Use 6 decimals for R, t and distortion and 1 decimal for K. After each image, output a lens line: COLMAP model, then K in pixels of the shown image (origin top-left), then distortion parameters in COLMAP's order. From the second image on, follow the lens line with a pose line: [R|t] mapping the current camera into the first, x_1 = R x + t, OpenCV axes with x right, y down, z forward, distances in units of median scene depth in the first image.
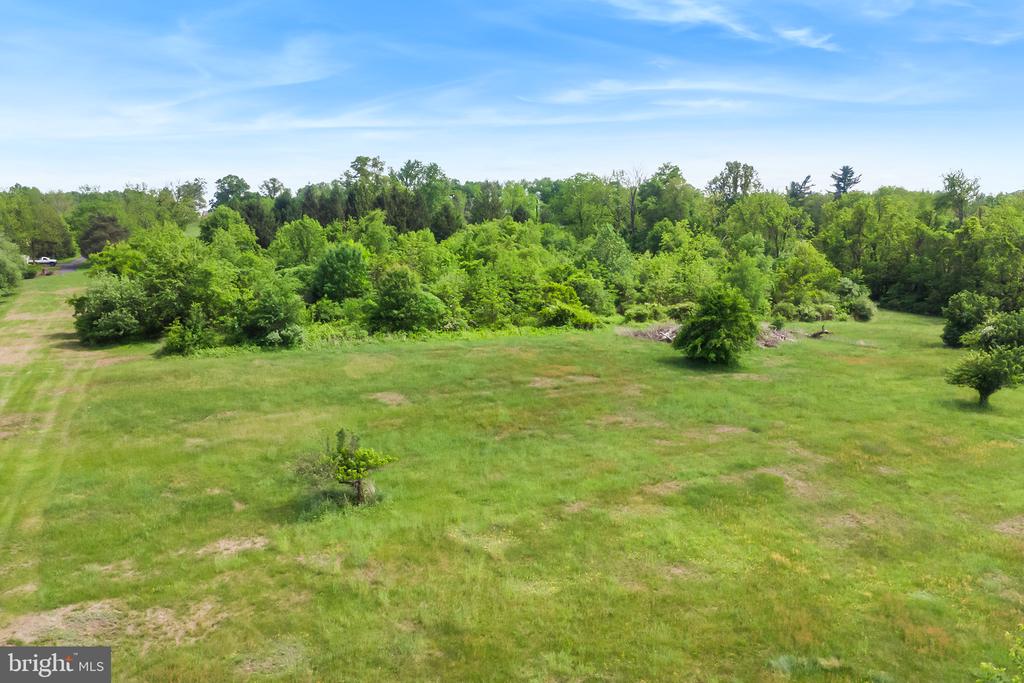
lens RADIAL K [[711.0, 0, 512.0], [0, 711.0, 341.5], [0, 0, 1]] dist [-0.003474, -0.000129]
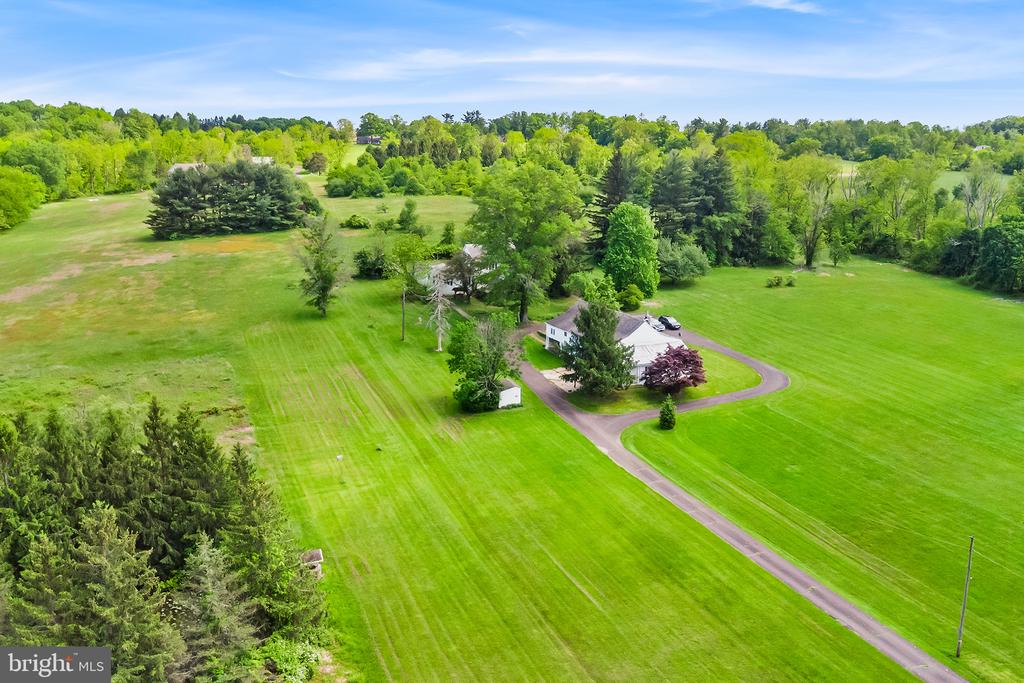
lens RADIAL K [[711.0, 0, 512.0], [0, 711.0, 341.6], [0, 0, 1]] dist [-0.003474, -0.000129]
pose [[0.983237, 0.052426, -0.174633, 1.022083], [-0.030428, 0.991520, 0.126342, 0.254756], [0.179776, -0.118910, 0.976494, -2.551816]]
